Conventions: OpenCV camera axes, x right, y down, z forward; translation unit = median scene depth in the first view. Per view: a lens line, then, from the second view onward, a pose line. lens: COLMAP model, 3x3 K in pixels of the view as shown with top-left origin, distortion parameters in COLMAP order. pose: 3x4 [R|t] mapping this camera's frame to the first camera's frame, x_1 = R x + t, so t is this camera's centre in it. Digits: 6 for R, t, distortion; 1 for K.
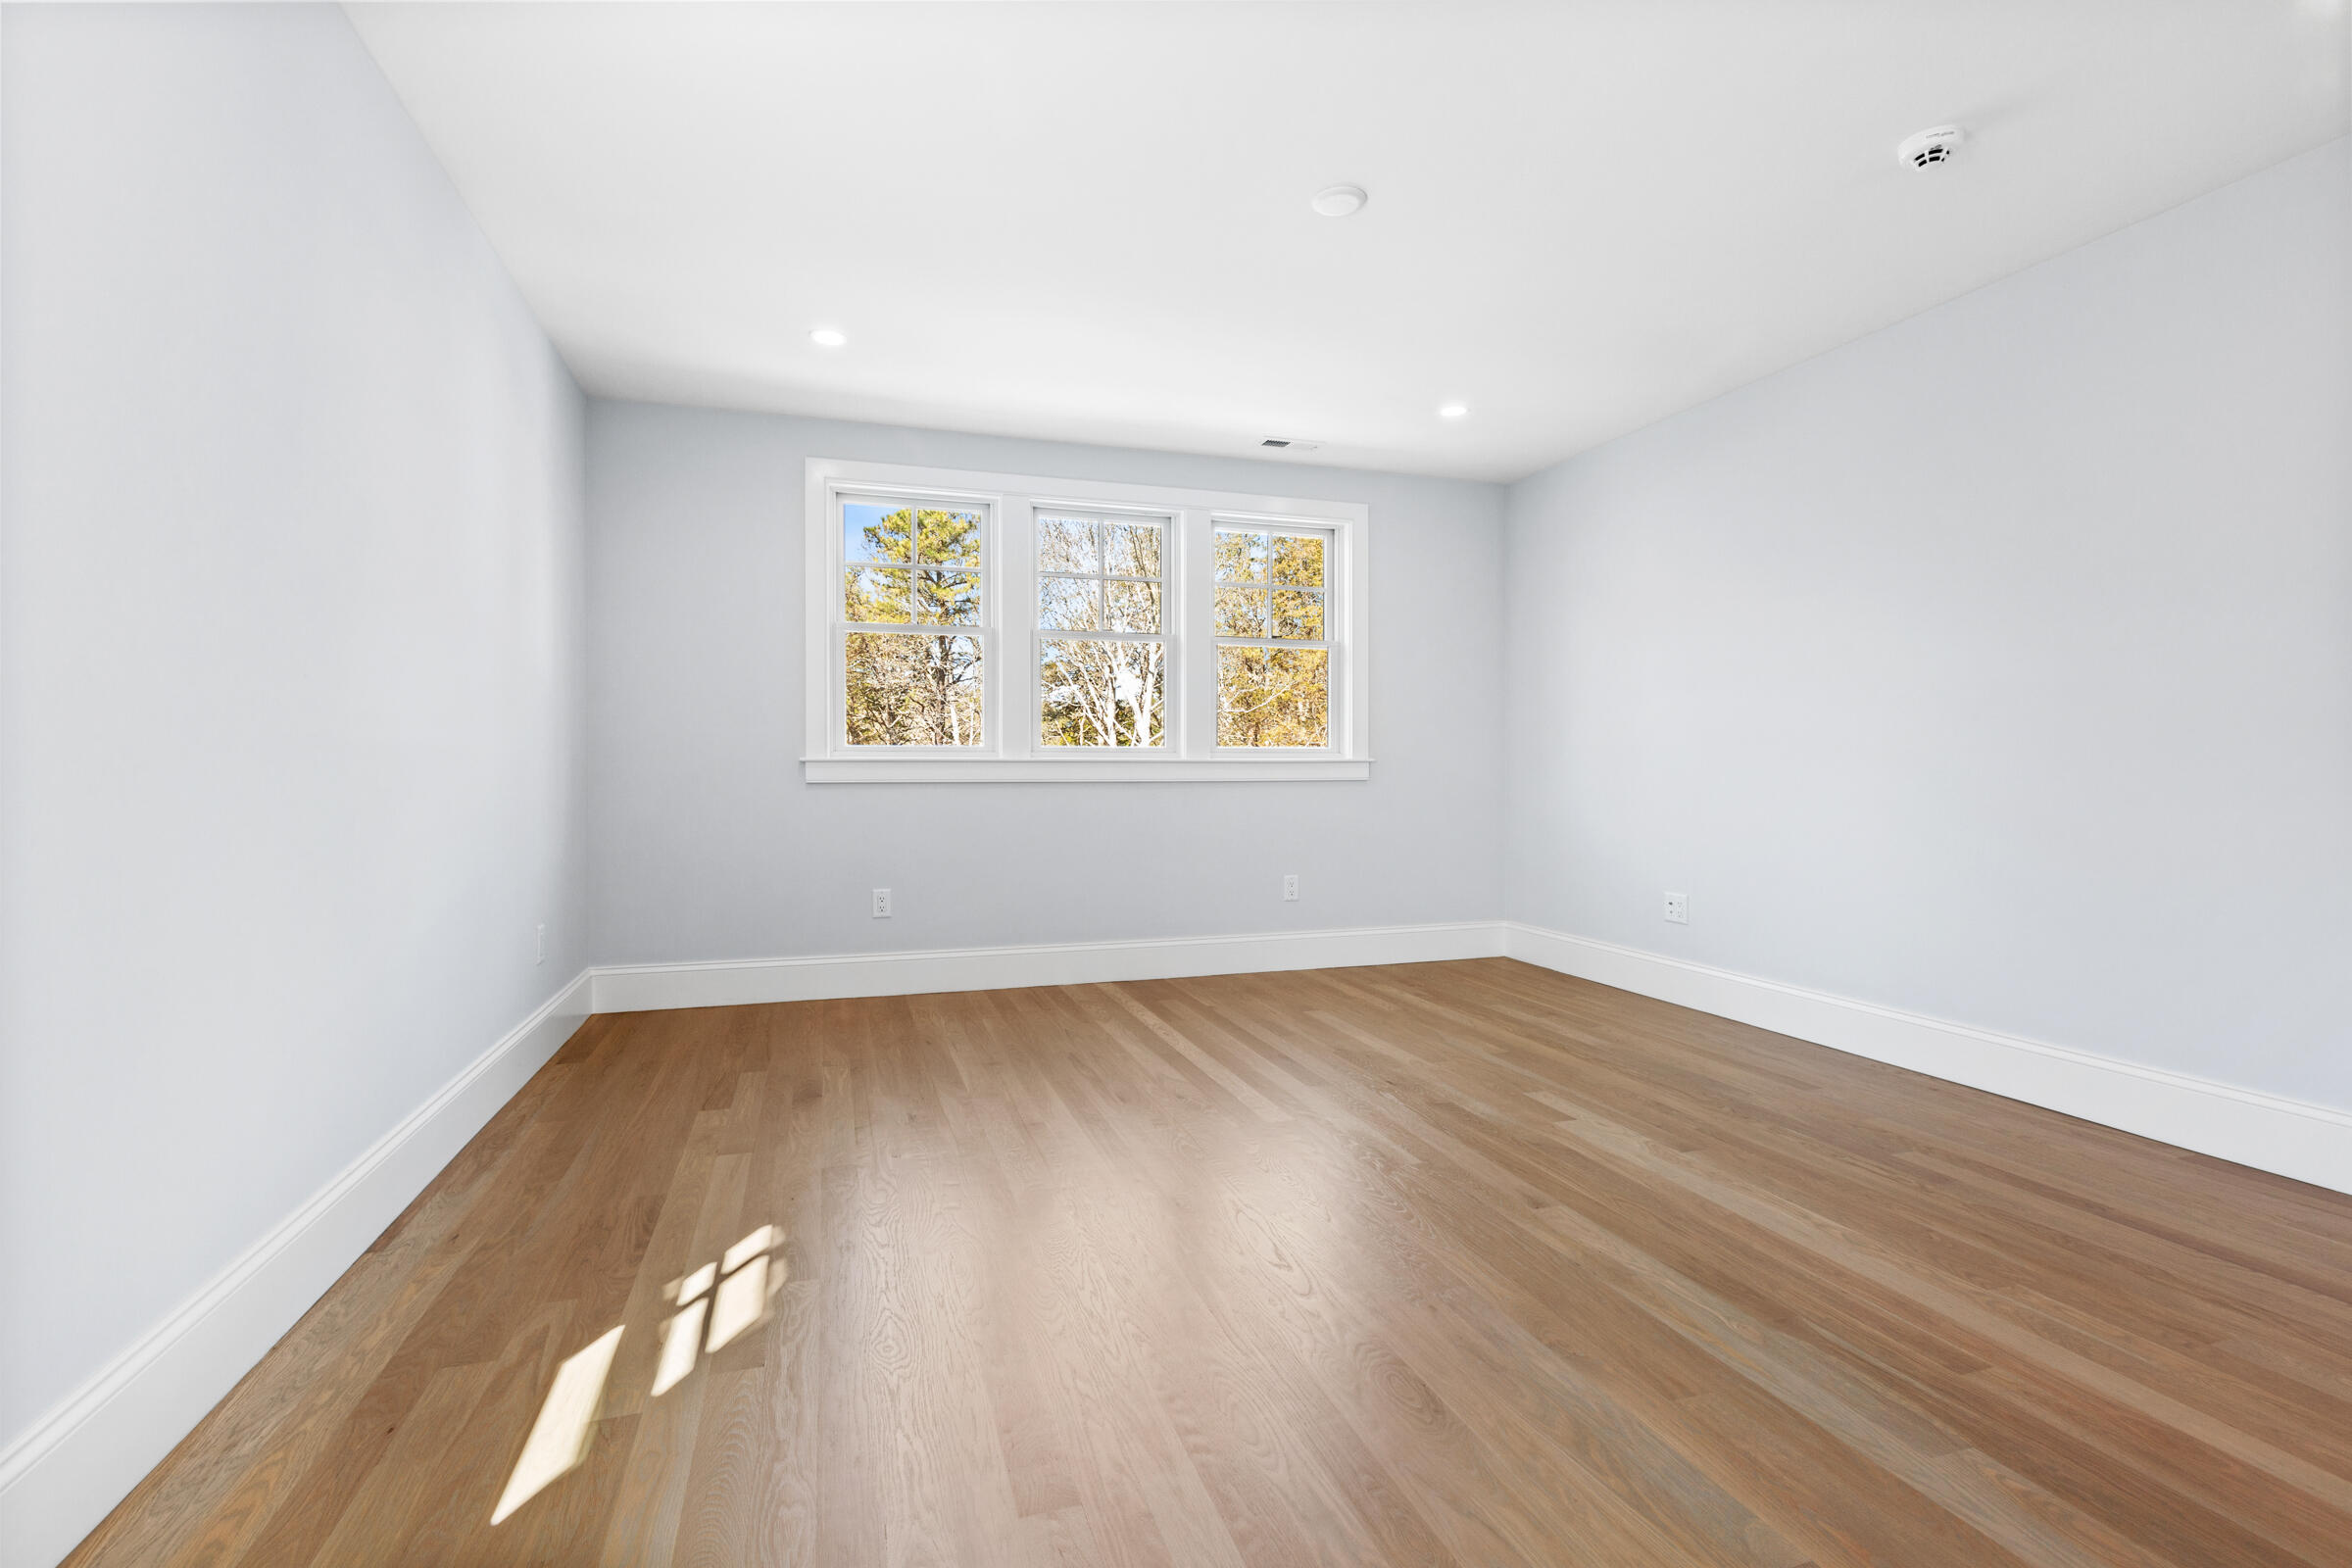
lens RADIAL K [[1067.3, 0, 1182.2], [0, 1067.3, 778.6], [0, 0, 1]] dist [-0.001459, 0.000665]
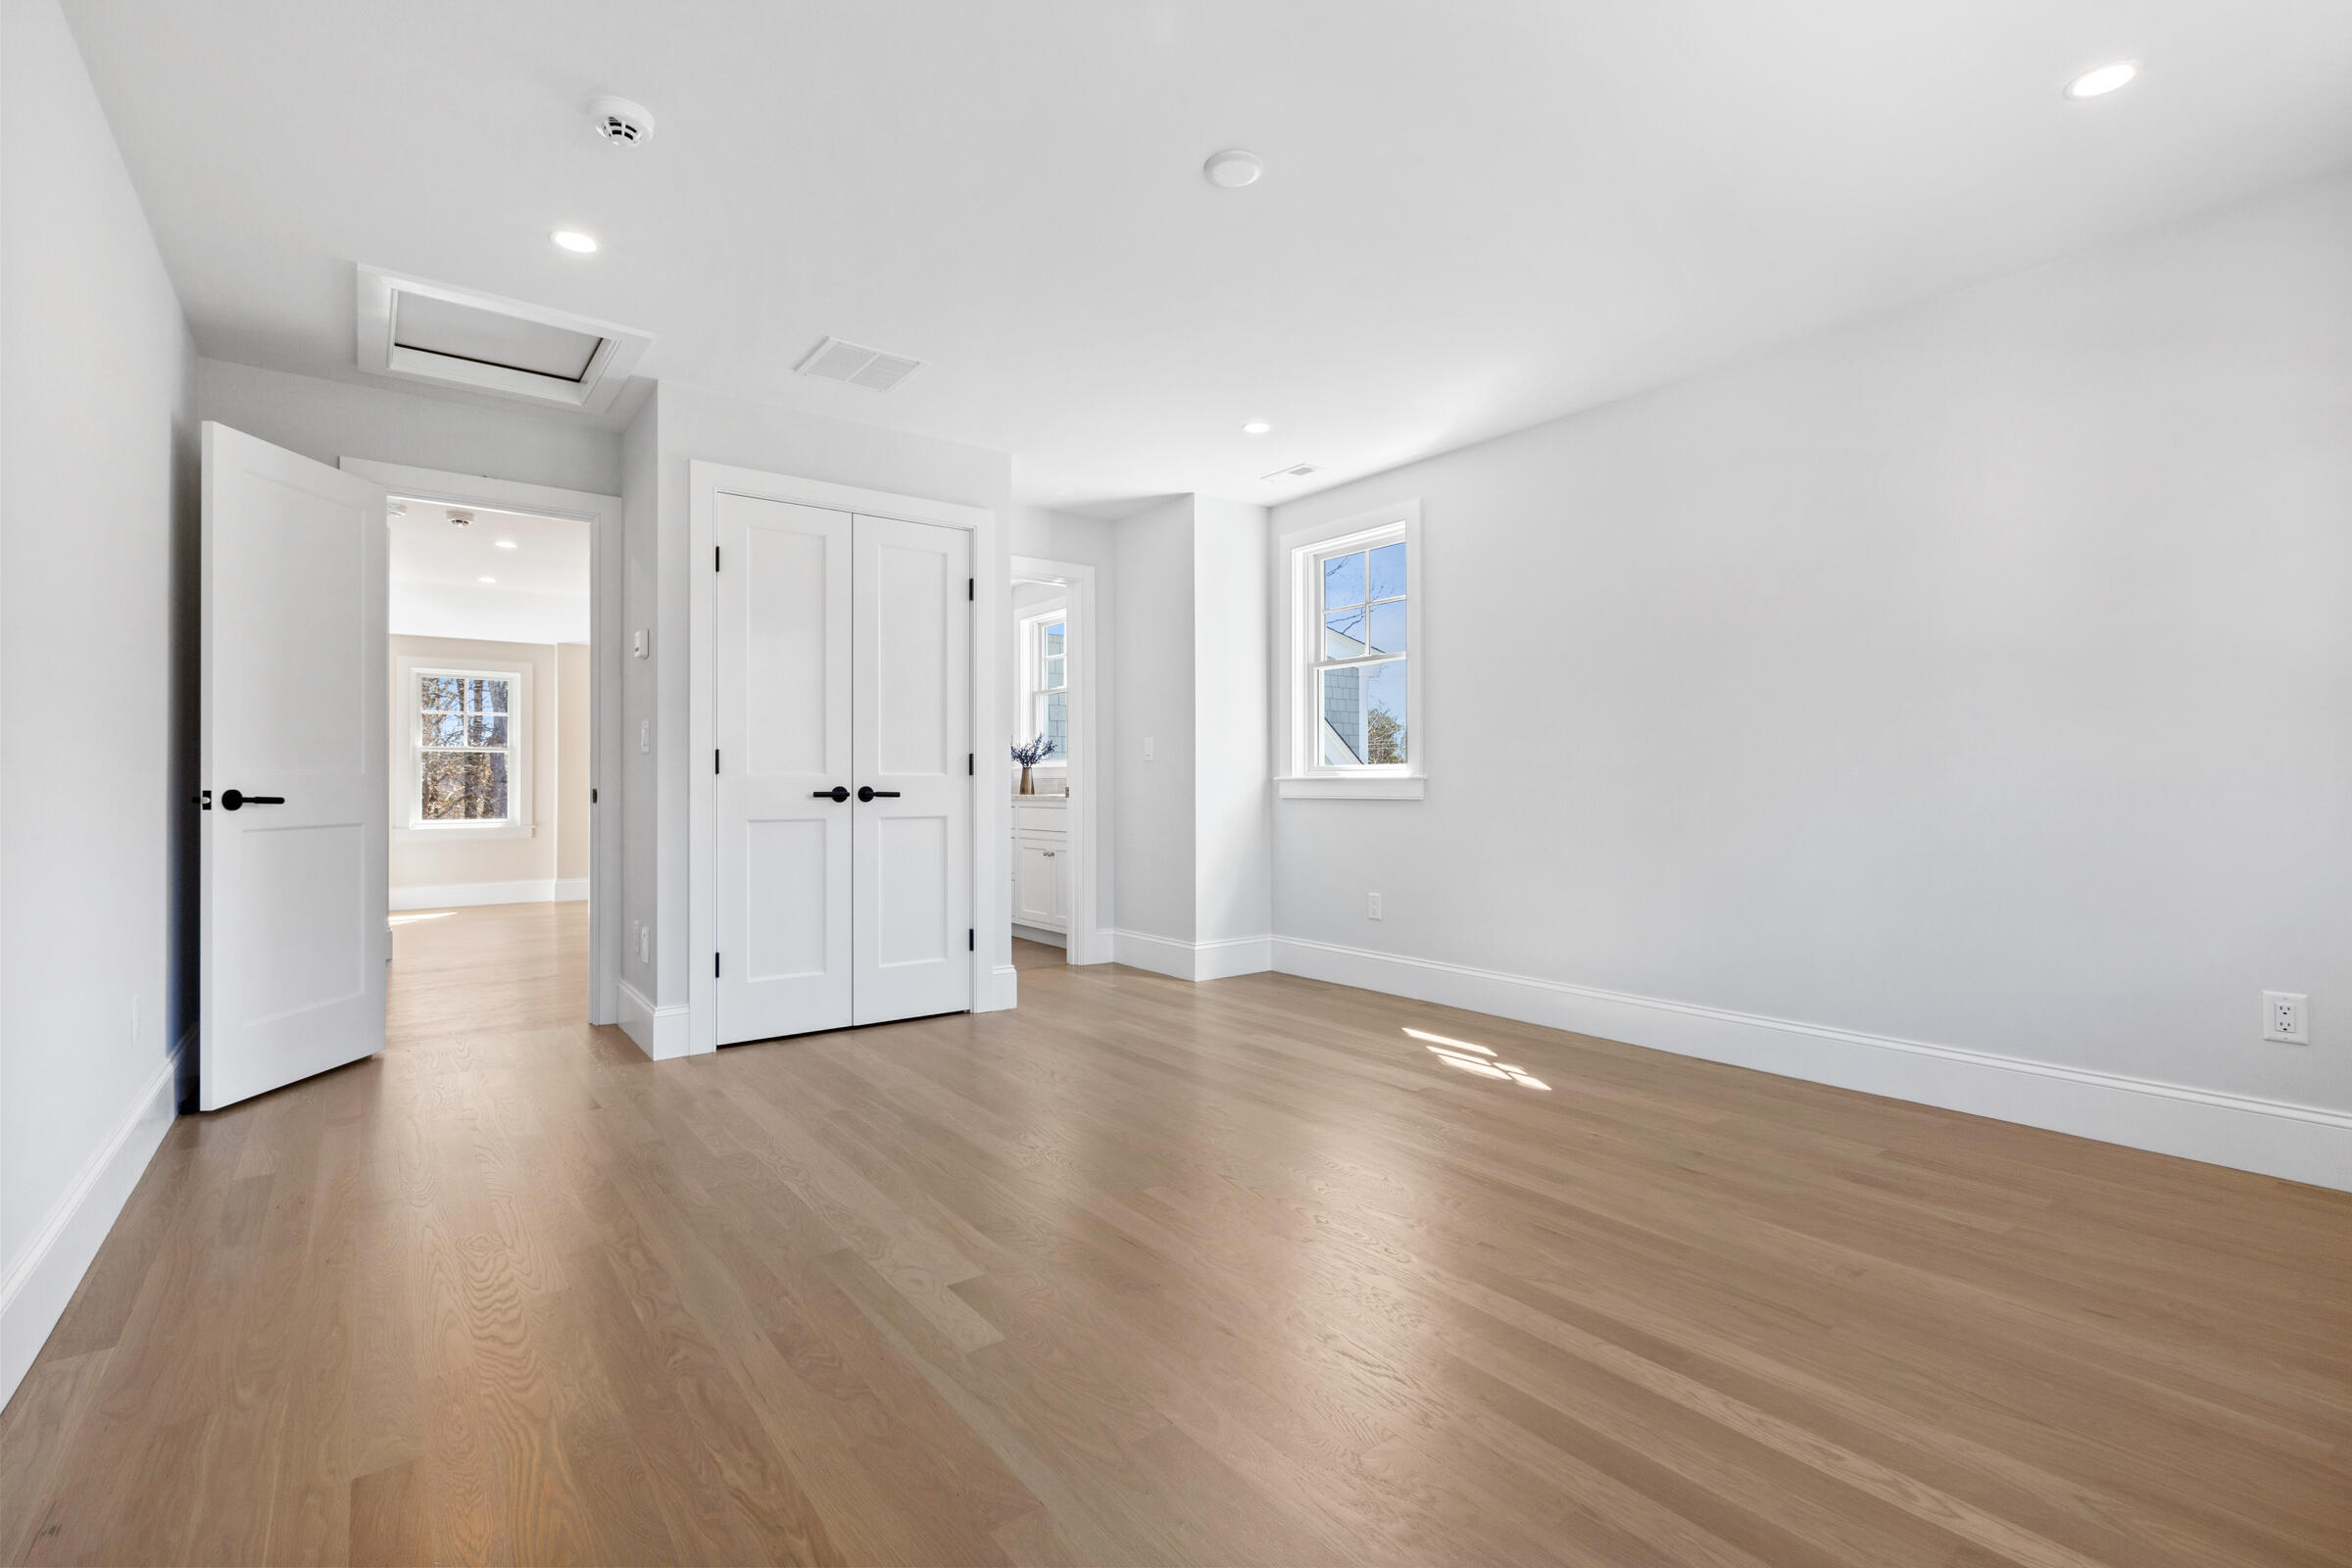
lens RADIAL K [[1067.3, 0, 1175.3], [0, 1067.3, 785.7], [0, 0, 1]] dist [-0.001459, 0.000665]
pose [[-0.947110, 0.000264, -0.320909, 0.496052], [-0.003892, 0.999917, 0.012309, -0.021554], [0.320886, 0.012907, -0.947030, 1.872206]]
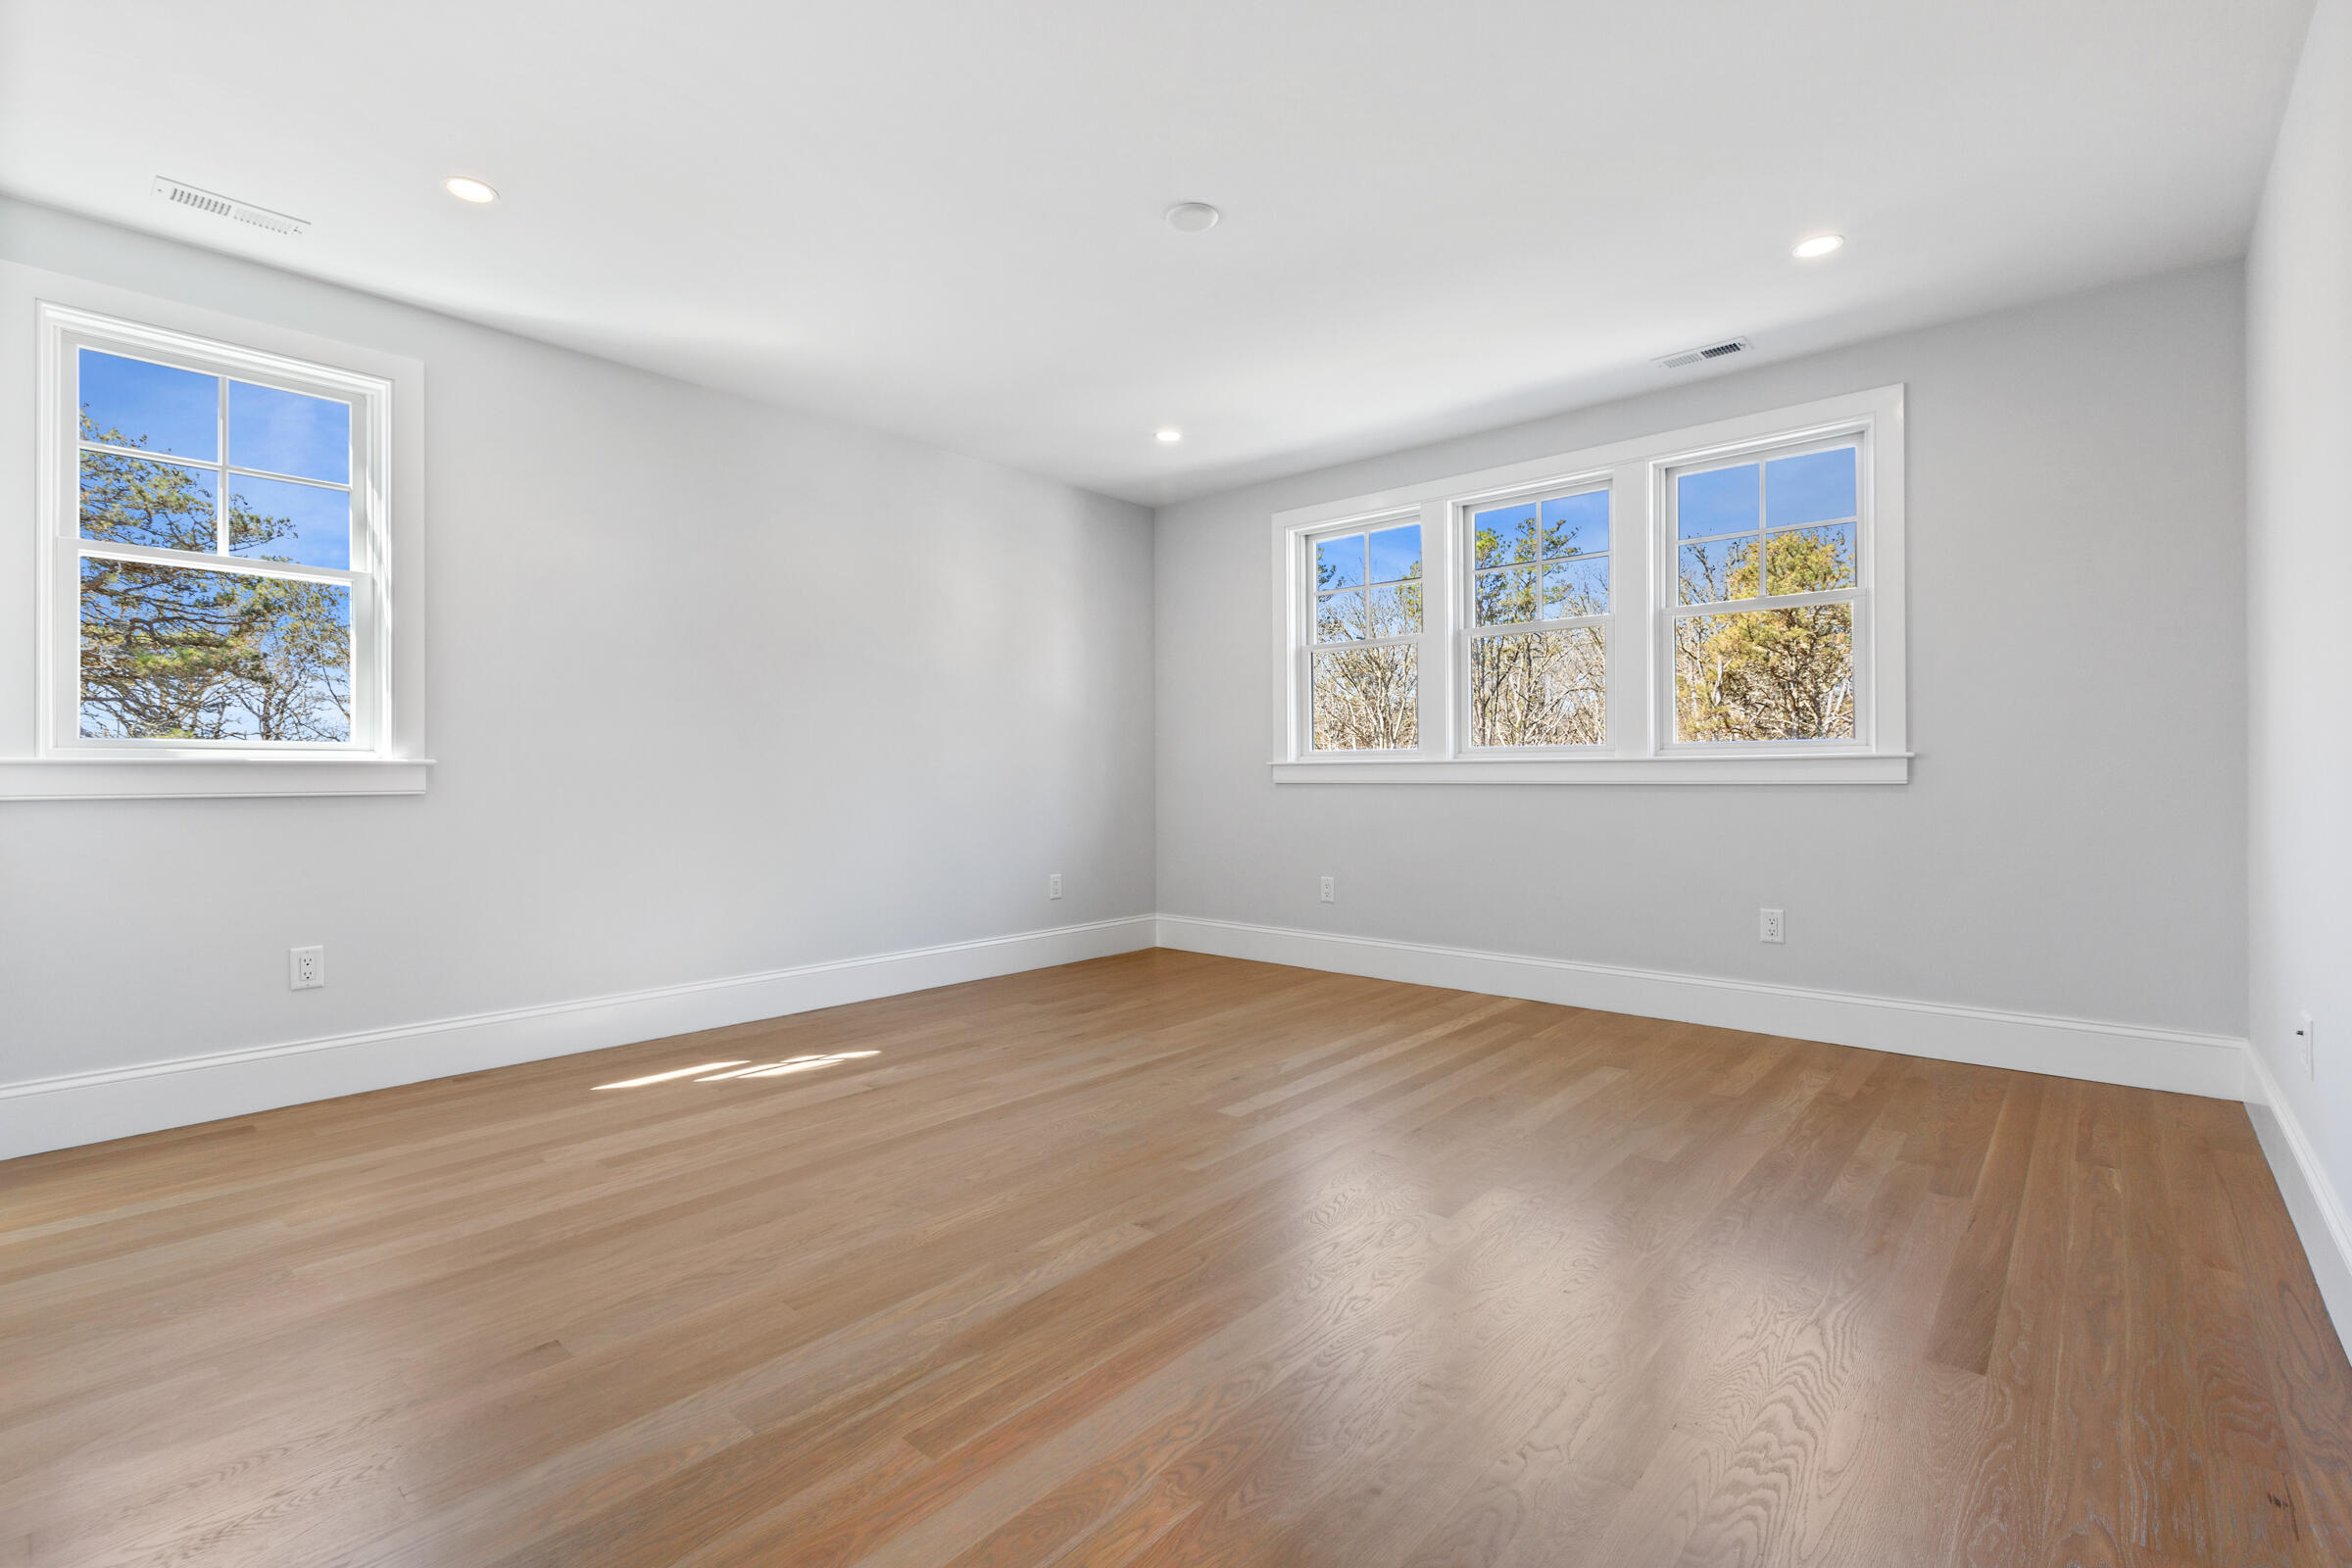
lens RADIAL K [[1067.3, 0, 1159.9], [0, 1067.3, 775.1], [0, 0, 1]] dist [-0.001459, 0.000665]
pose [[0.498570, -0.000891, -0.866849, 1.030106], [-0.004307, 0.999985, -0.003505, -0.000157], [0.866839, 0.005481, 0.498558, 0.466963]]
